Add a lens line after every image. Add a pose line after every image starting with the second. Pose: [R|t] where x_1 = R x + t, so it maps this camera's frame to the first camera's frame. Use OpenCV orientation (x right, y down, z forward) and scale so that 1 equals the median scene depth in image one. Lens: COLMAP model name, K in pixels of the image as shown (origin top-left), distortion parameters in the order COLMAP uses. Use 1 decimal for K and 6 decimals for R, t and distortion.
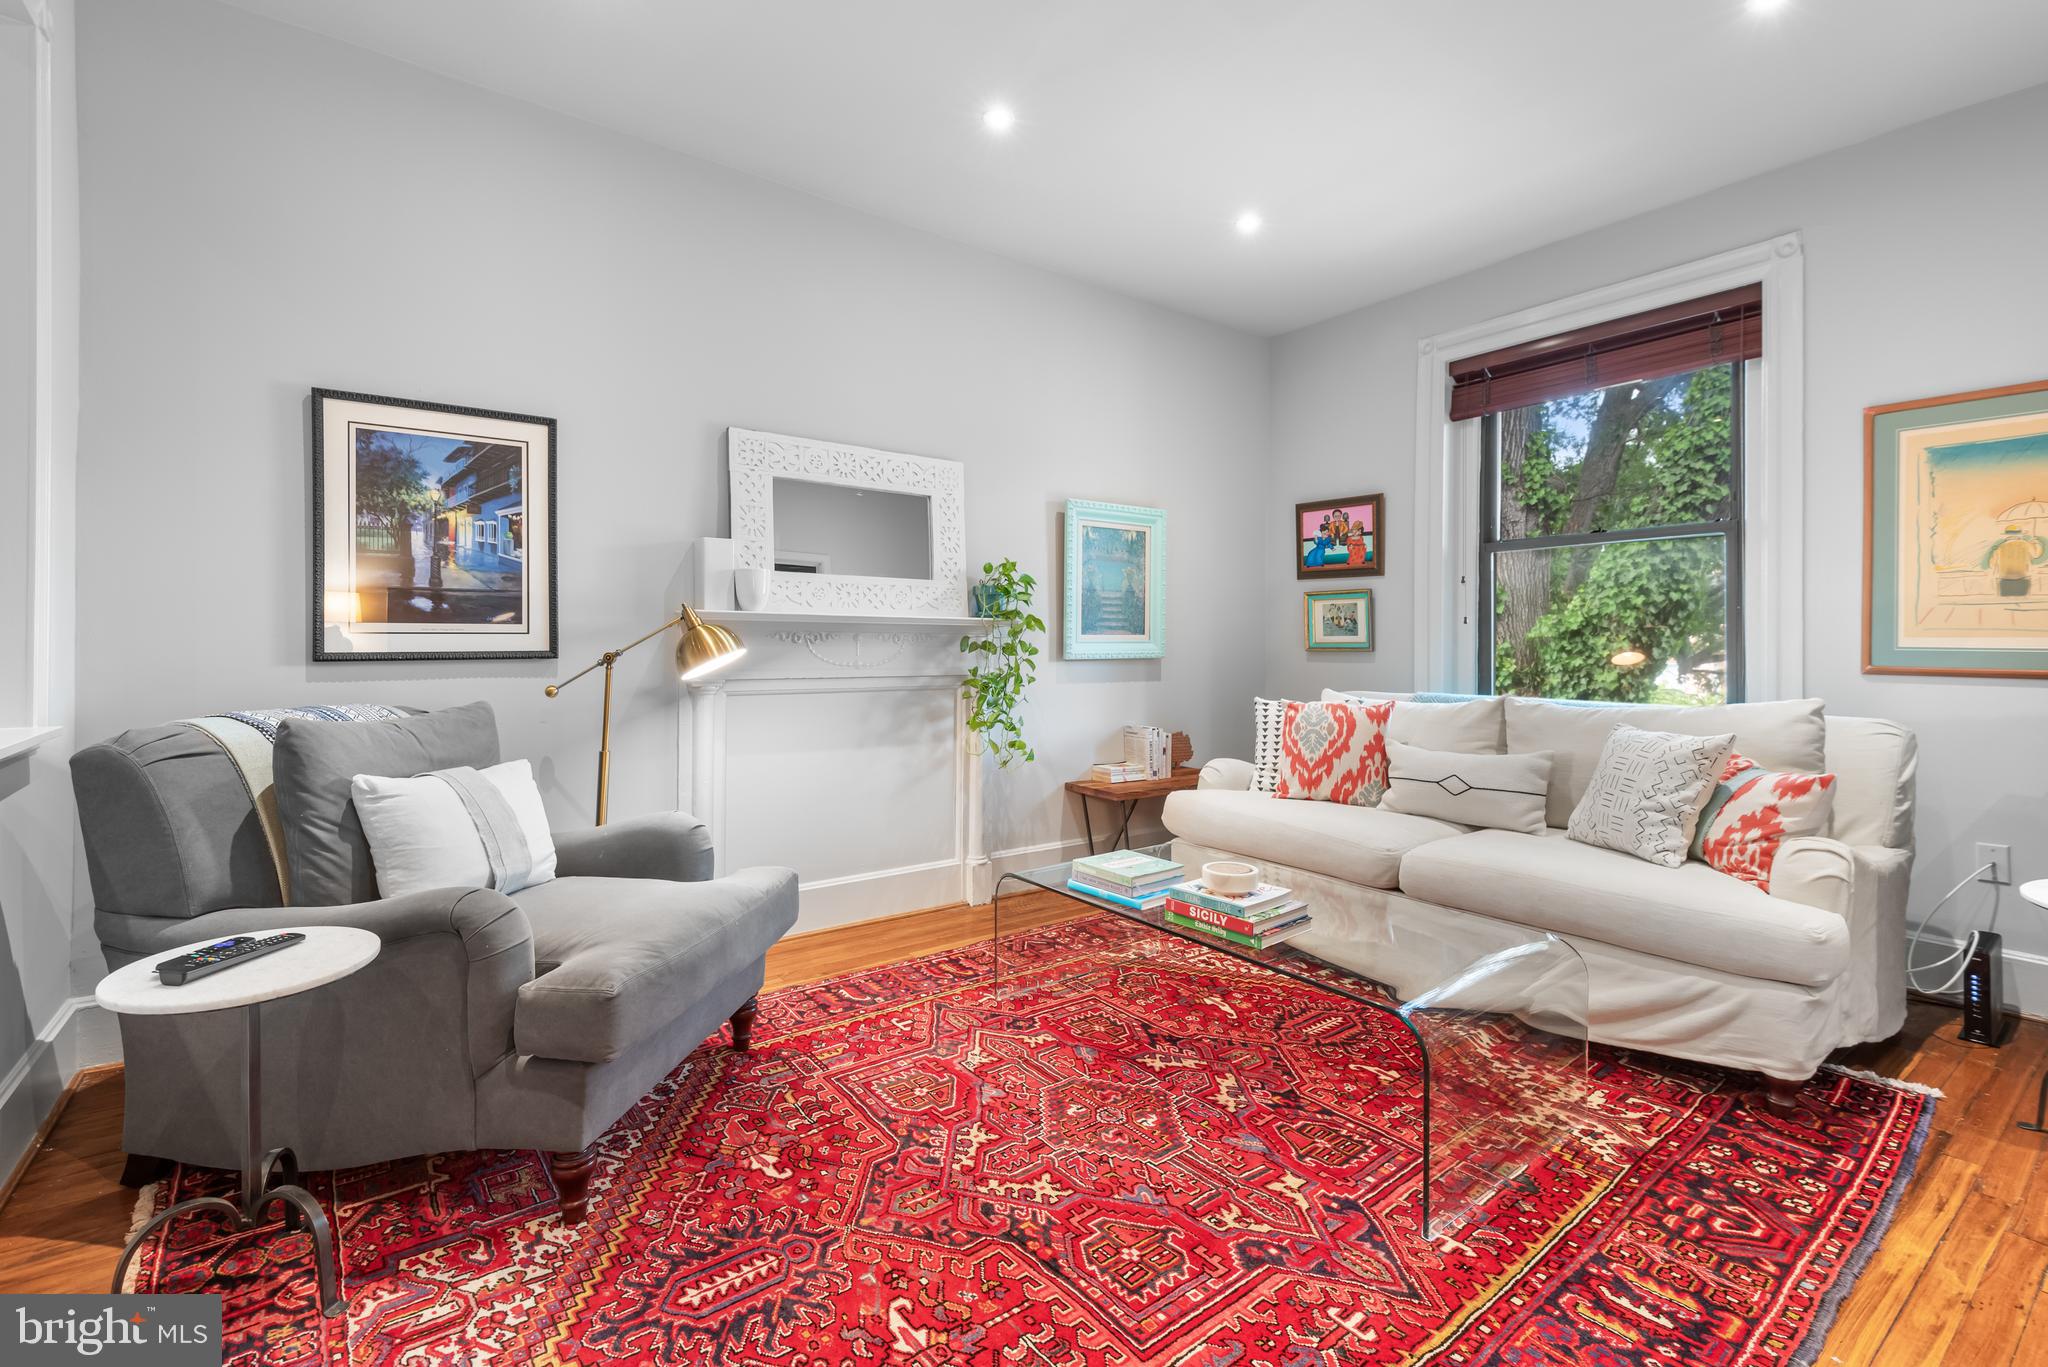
lens RADIAL K [[931.7, 0, 1050.3], [0, 931.7, 635.3], [0, 0, 1]] dist [0.050708, -0.028220]
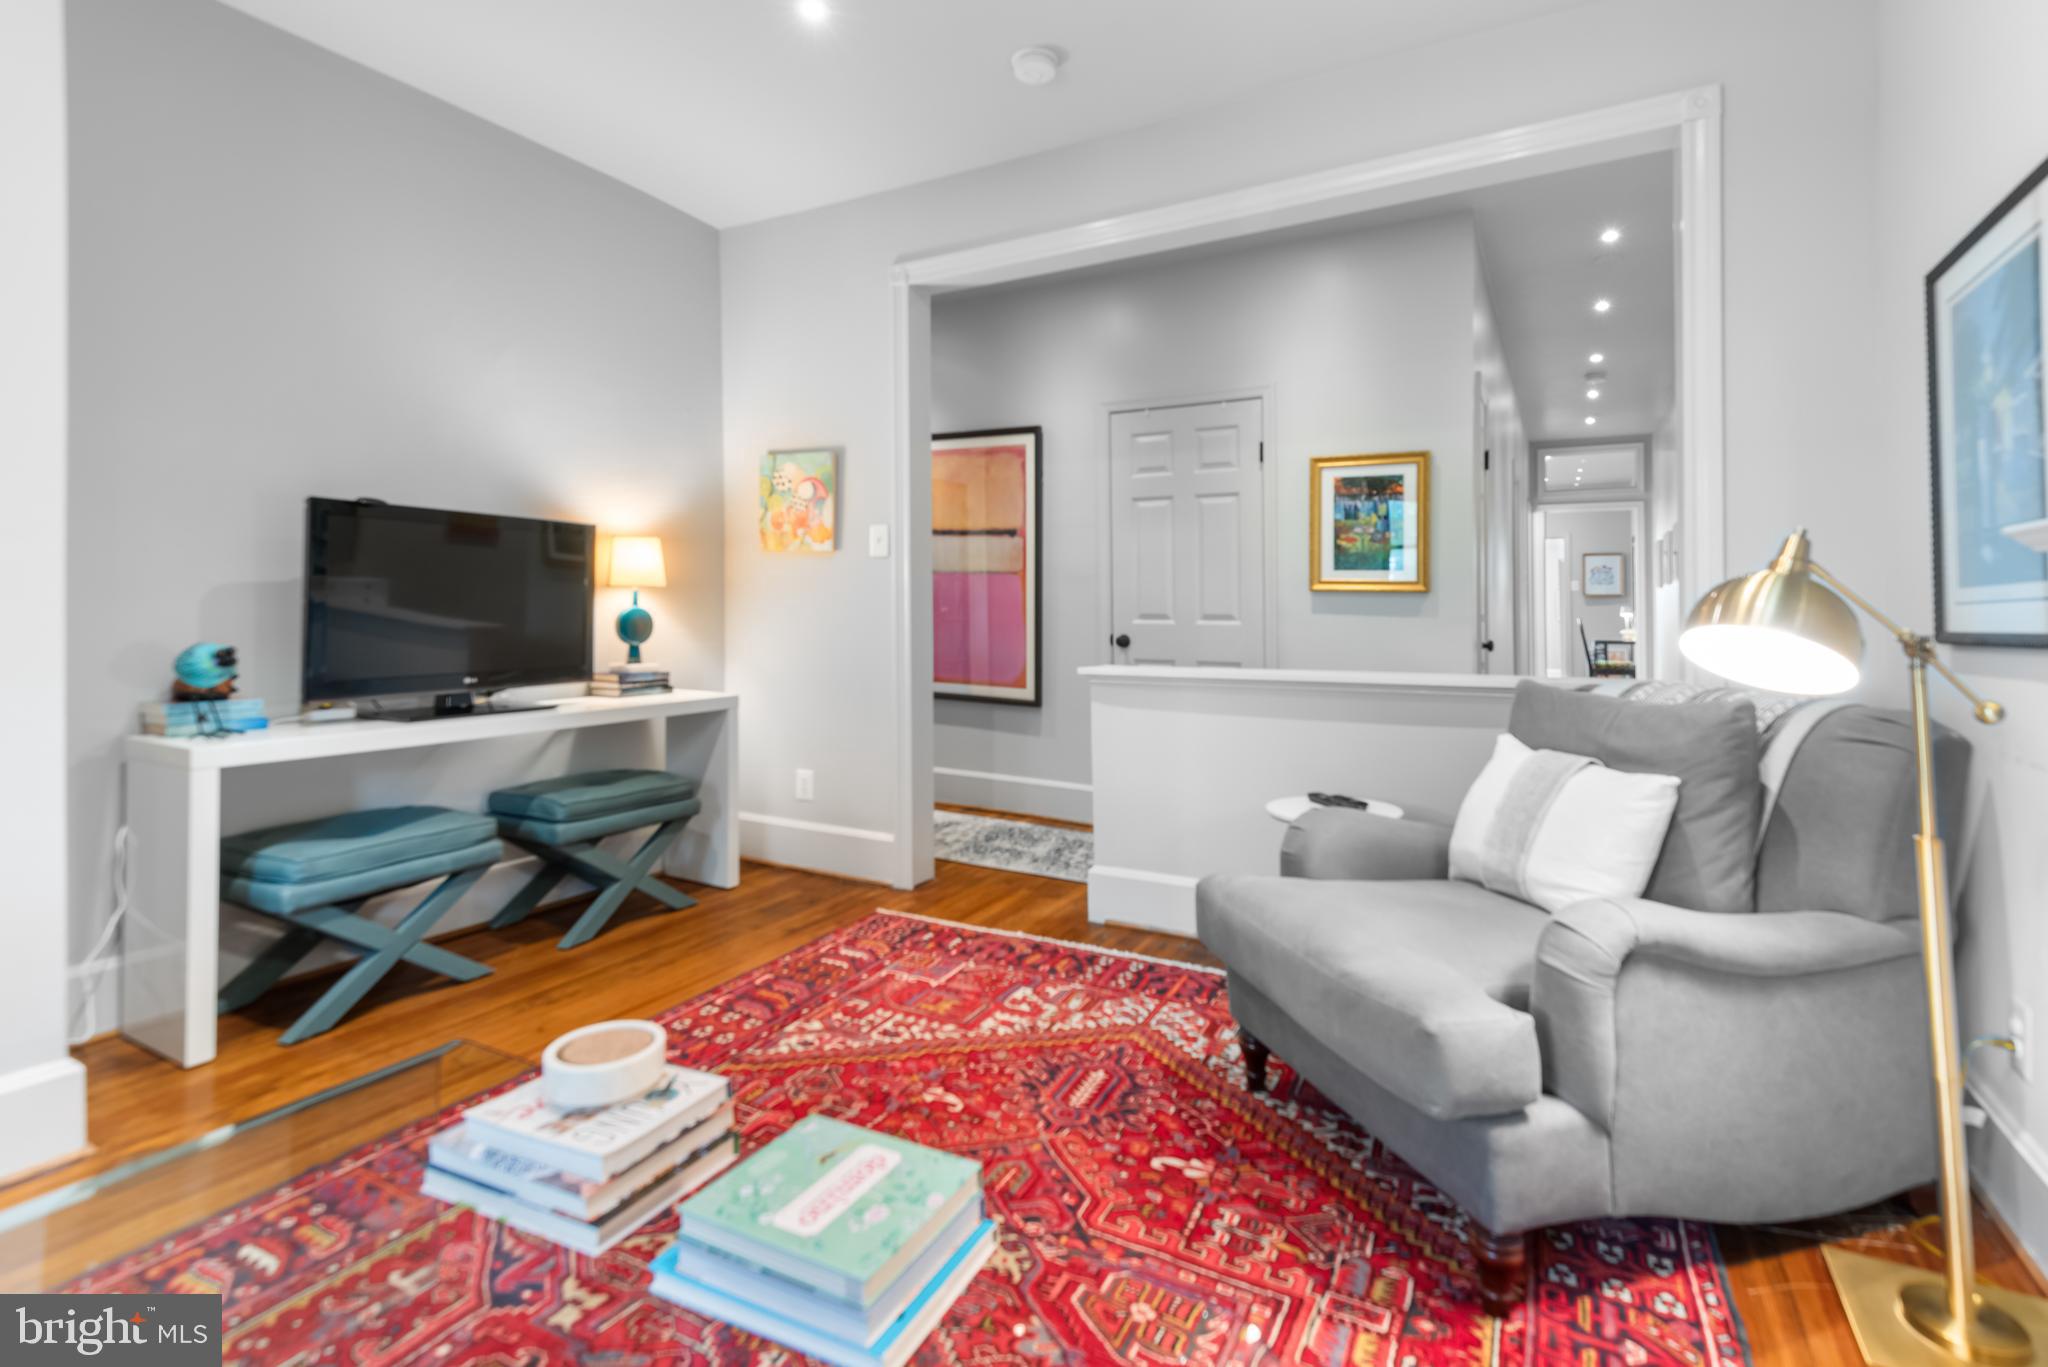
lens RADIAL K [[943.2, 0, 1055.6], [0, 943.2, 616.1], [0, 0, 1]] dist [0.061902, -0.043479]
pose [[-0.911995, -0.009905, -0.410081, 0.136357], [-0.007615, 0.999945, -0.007218, 0.012704], [0.410130, -0.003460, -0.912020, 1.147307]]
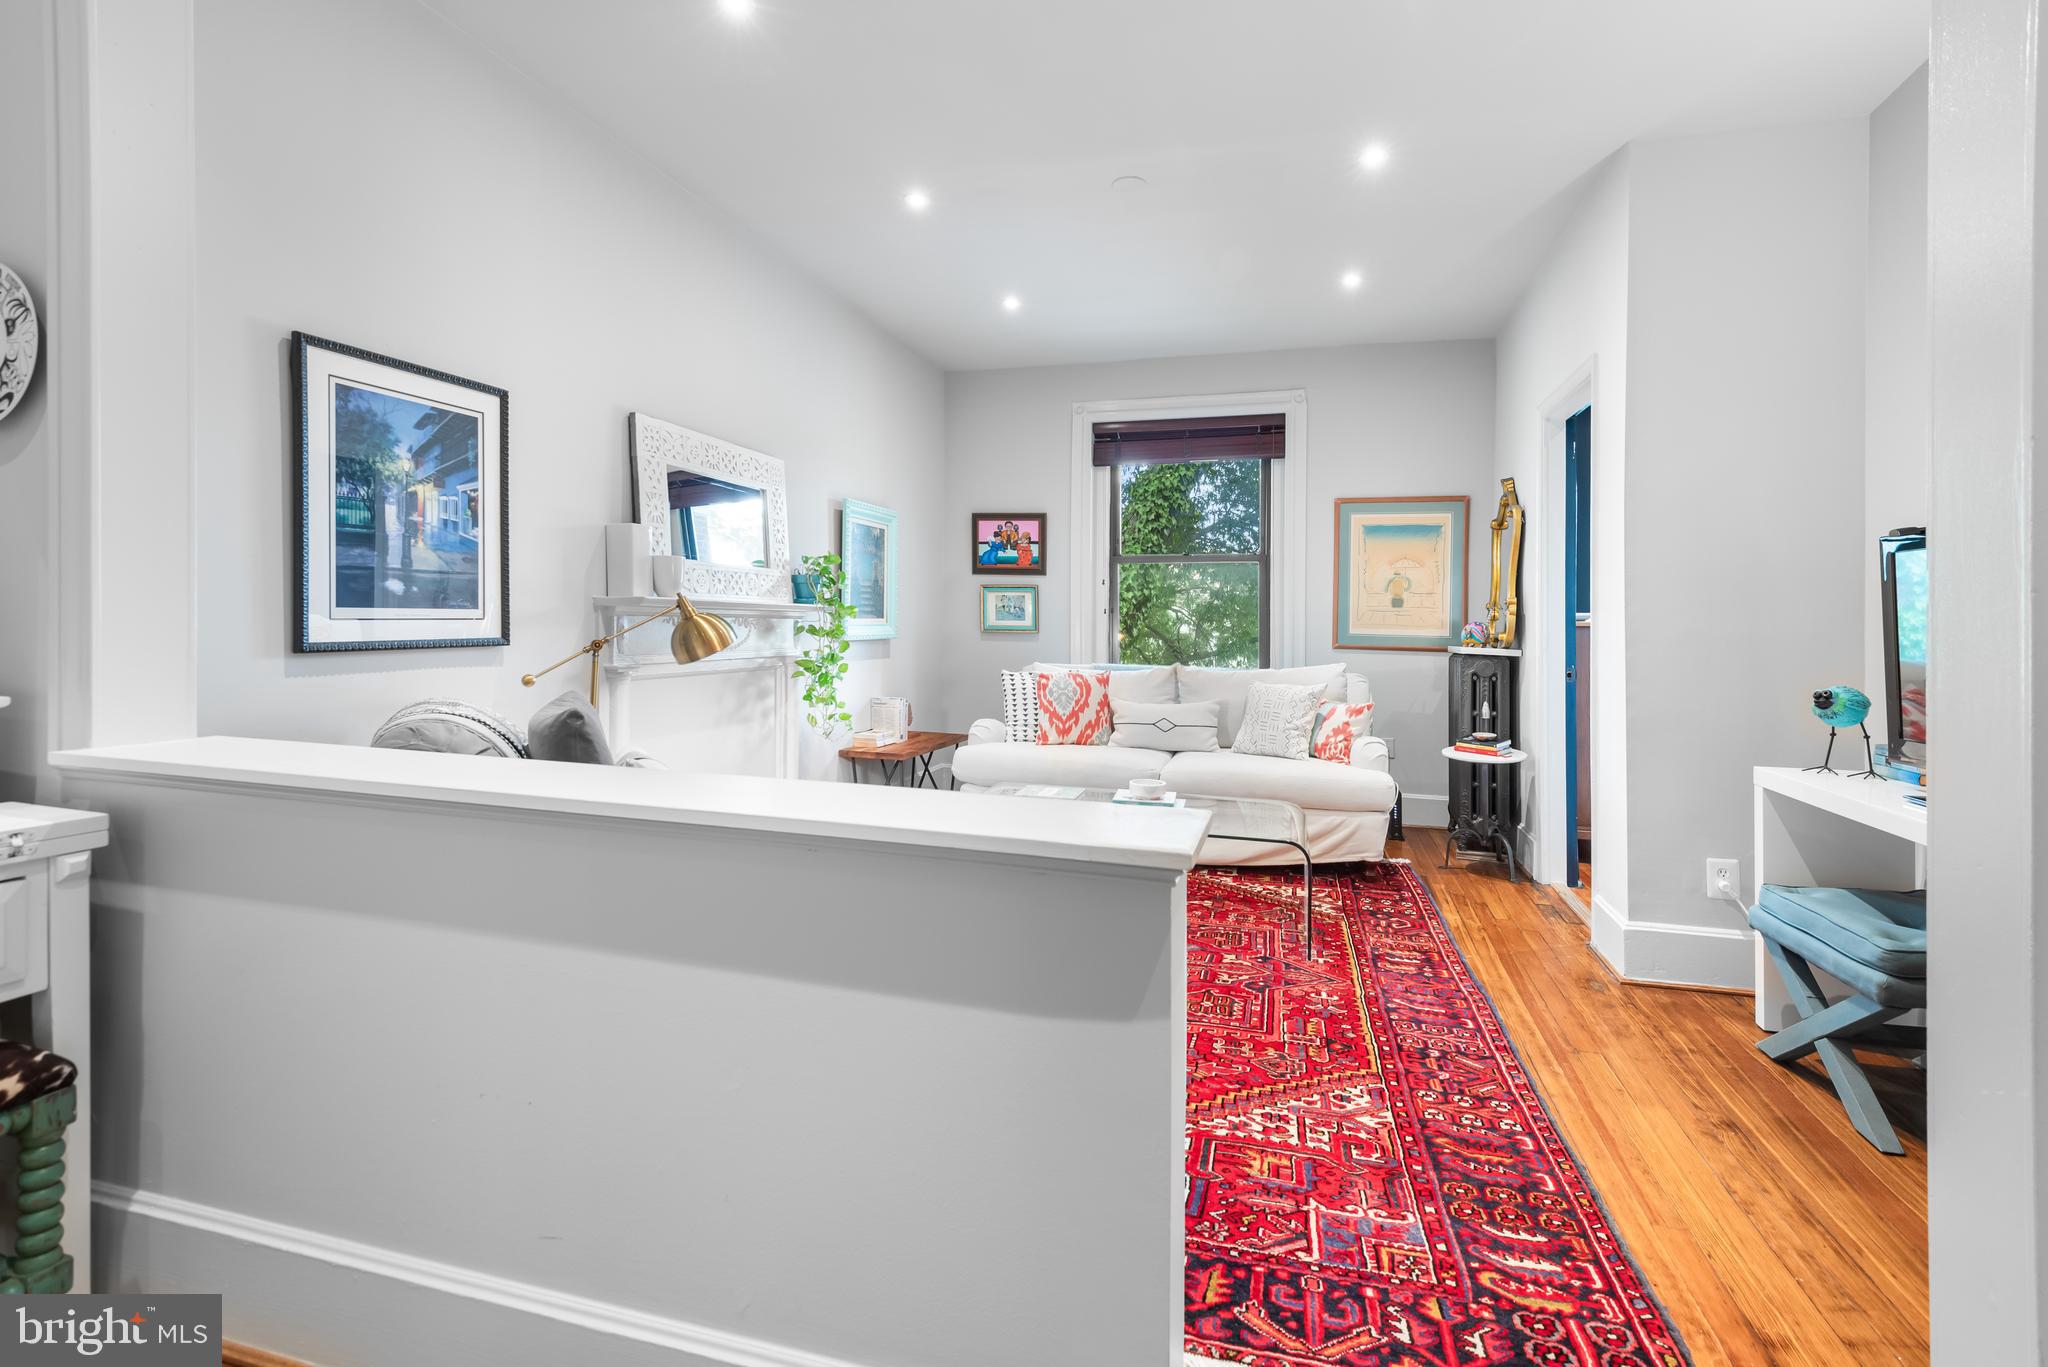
lens RADIAL K [[943.2, 0, 1055.6], [0, 943.2, 616.1], [0, 0, 1]] dist [0.061902, -0.043479]
pose [[0.792647, 0.011850, 0.609566, -0.630497], [-0.018066, 0.999829, 0.004054, -0.017511], [-0.609413, -0.014226, 0.792725, -0.086512]]
